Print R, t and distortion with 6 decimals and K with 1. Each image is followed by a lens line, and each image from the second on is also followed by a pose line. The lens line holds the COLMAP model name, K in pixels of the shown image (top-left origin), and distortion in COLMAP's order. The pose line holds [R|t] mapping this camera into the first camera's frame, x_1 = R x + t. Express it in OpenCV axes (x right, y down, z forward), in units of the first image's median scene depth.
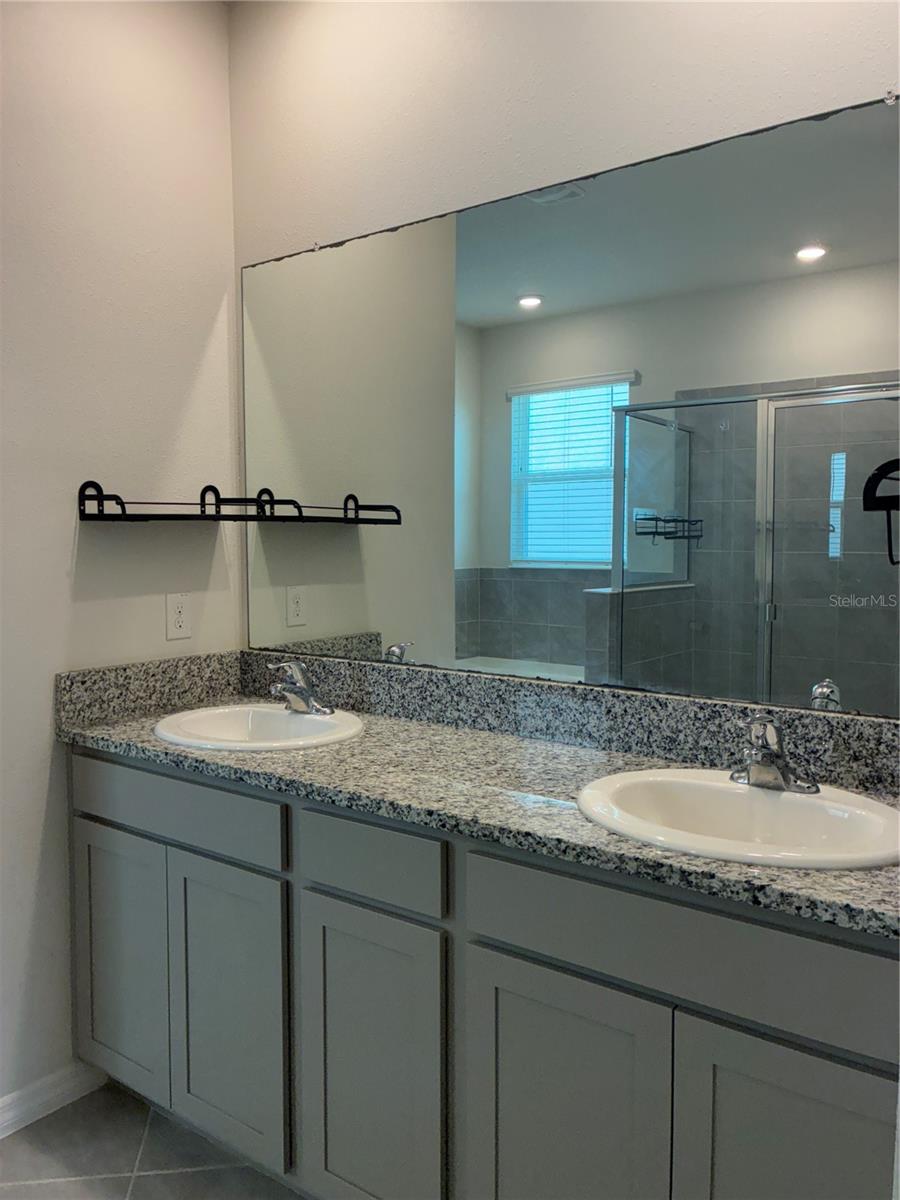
lens RADIAL K [[906.6, 0, 424.0], [0, 906.6, 568.0], [0, 0, 1]] dist [0.051995, -0.065811]
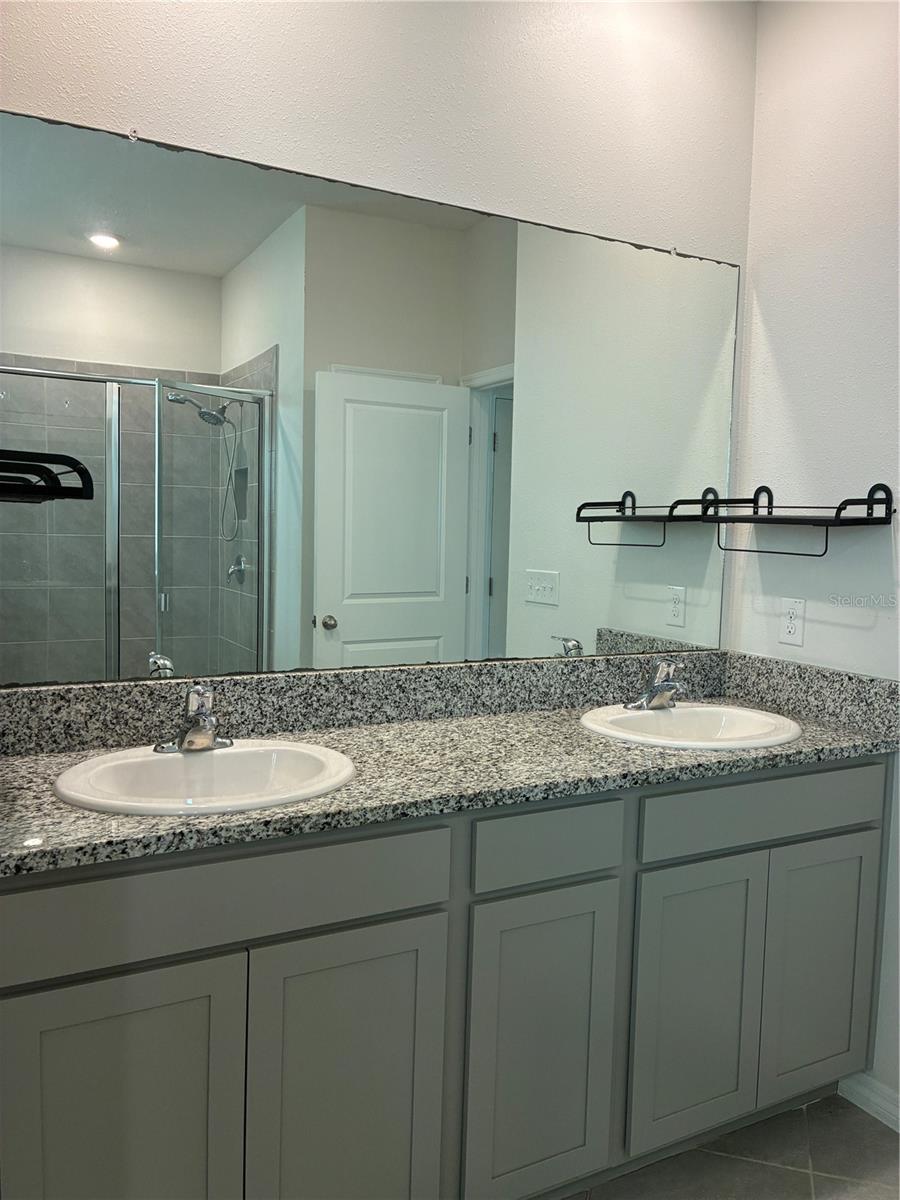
lens RADIAL K [[906.6, 0, 446.8], [0, 906.6, 602.0], [0, 0, 1]] dist [0.051995, -0.065811]
pose [[0.435439, -0.061924, 0.898086, -0.890978], [0.009296, 0.997887, 0.064298, -0.019576], [-0.900170, -0.019650, 0.435094, 0.572072]]
